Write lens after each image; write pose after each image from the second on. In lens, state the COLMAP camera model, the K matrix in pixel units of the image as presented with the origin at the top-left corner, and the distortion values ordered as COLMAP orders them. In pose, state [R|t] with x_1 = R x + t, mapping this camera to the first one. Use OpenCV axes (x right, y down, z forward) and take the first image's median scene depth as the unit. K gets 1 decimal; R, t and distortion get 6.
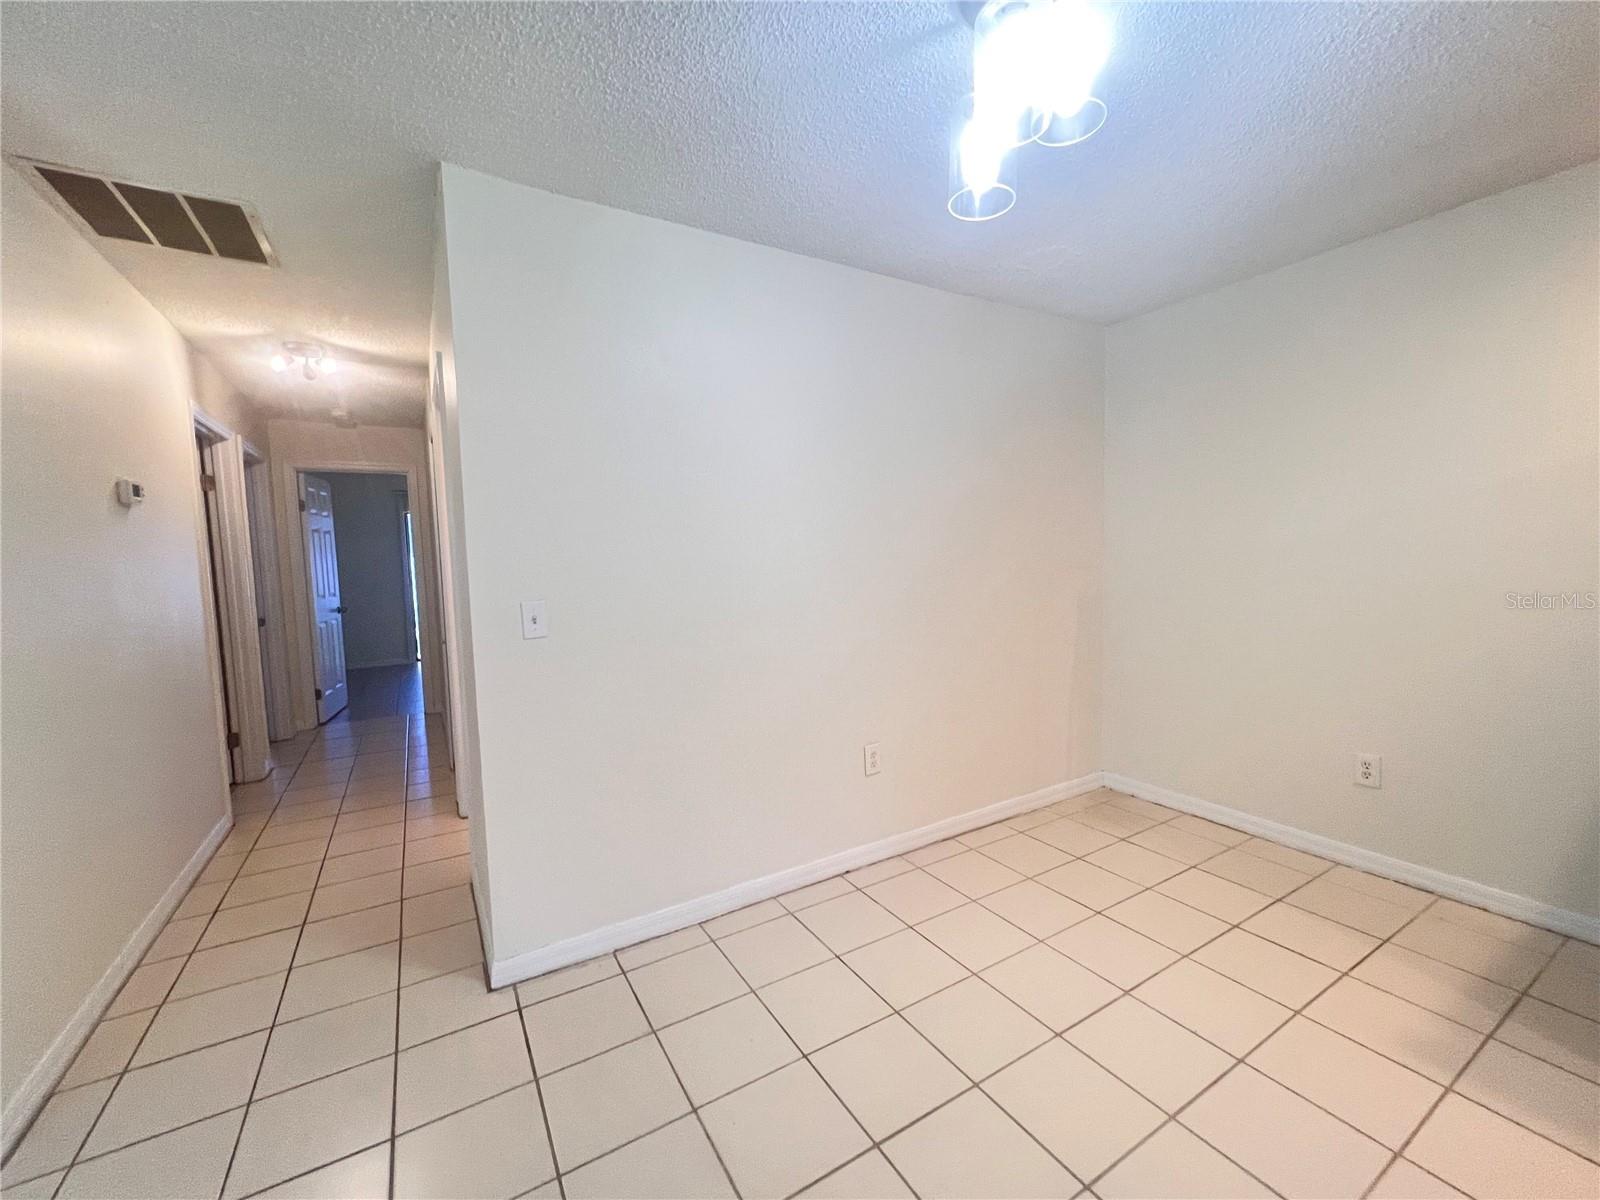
lens RADIAL K [[641.9, 0, 798.5], [0, 641.9, 603.2], [0, 0, 1]] dist [-0.000758, 0.002188]
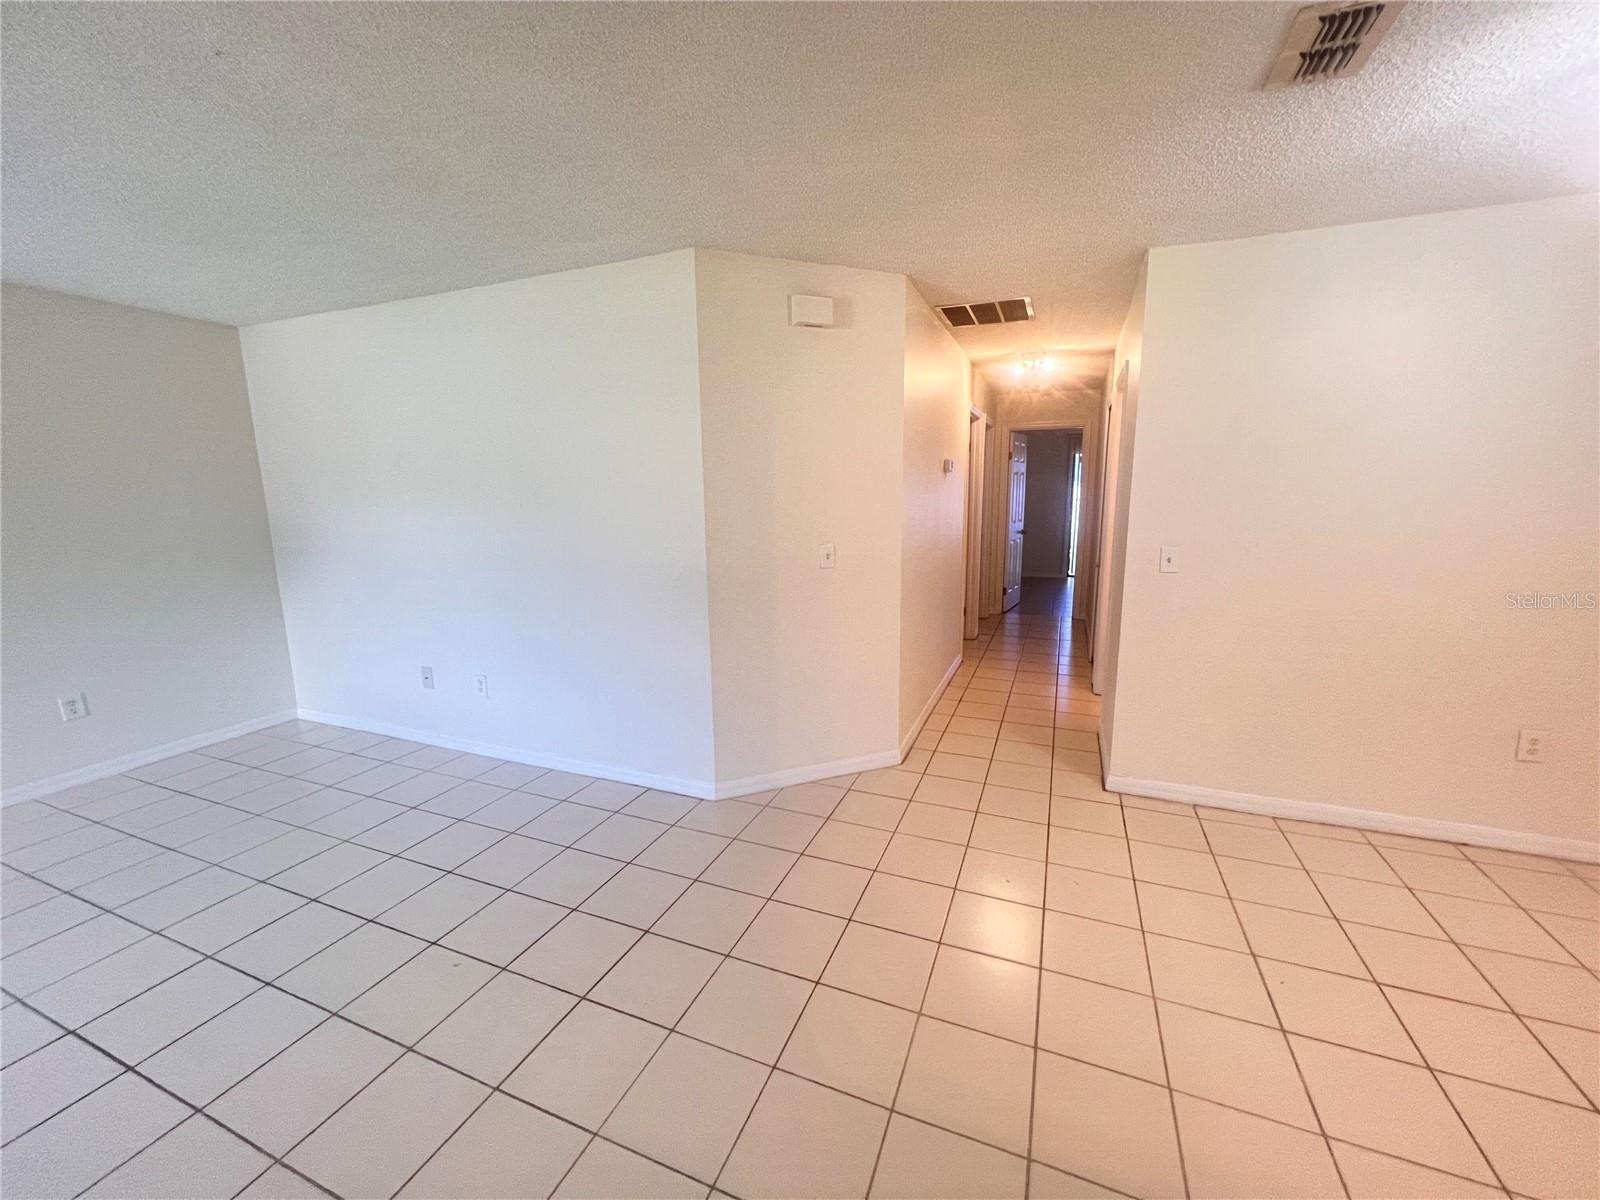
lens RADIAL K [[637.0, 0, 802.2], [0, 637.0, 598.9], [0, 0, 1]] dist [0.000144, 0.000818]
pose [[0.599977, 0.156561, -0.784549, 0.140062], [-0.066915, 0.987049, 0.145798, -0.025452], [0.797214, -0.034978, 0.602683, -0.317686]]
